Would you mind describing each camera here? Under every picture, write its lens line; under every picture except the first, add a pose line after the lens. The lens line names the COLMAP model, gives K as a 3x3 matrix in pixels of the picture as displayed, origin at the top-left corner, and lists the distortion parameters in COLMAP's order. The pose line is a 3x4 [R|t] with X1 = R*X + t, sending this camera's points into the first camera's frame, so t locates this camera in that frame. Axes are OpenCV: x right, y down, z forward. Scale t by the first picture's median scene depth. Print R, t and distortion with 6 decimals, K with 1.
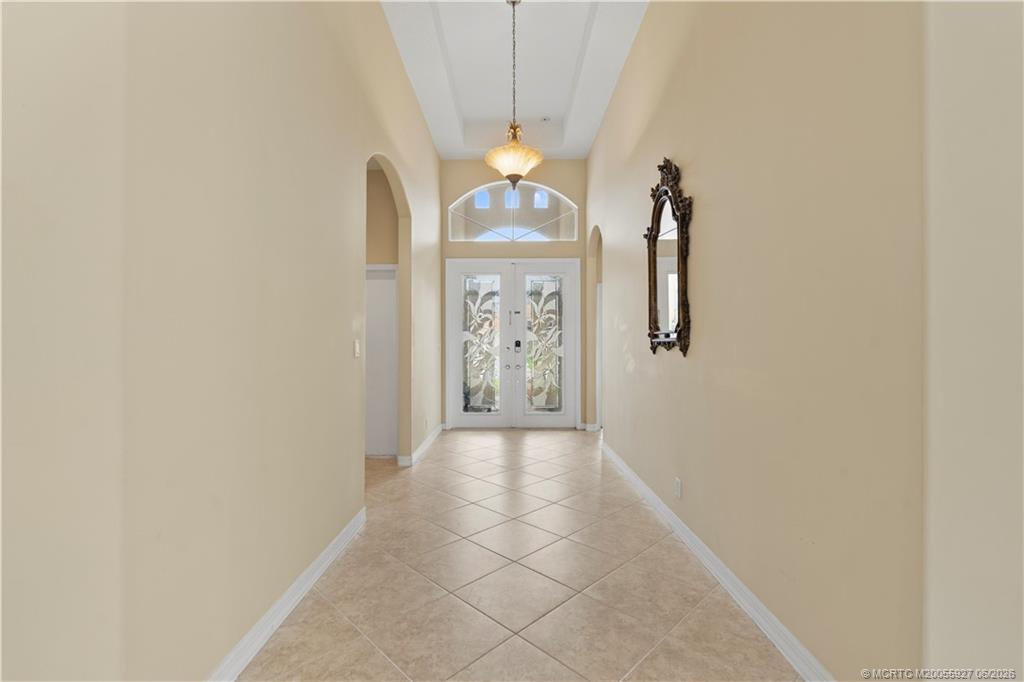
lens RADIAL K [[452.5, 0, 510.1], [0, 452.5, 341.2], [0, 0, 1]] dist [-0.009141, 0.000379]
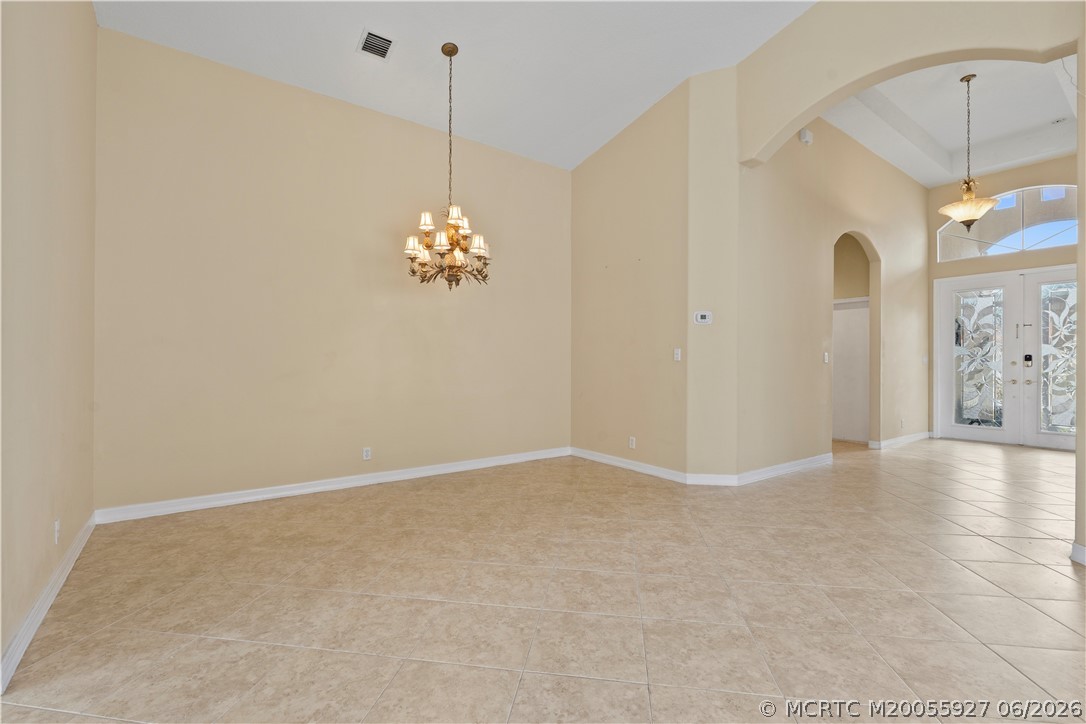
lens RADIAL K [[479.9, 0, 540.5], [0, 479.9, 360.4], [0, 0, 1]] dist [-0.009141, 0.000379]
pose [[0.593358, 0.003781, -0.804930, 0.217034], [-0.001340, 0.999992, 0.003710, 0.008809], [0.804937, -0.001123, 0.593359, -0.429502]]
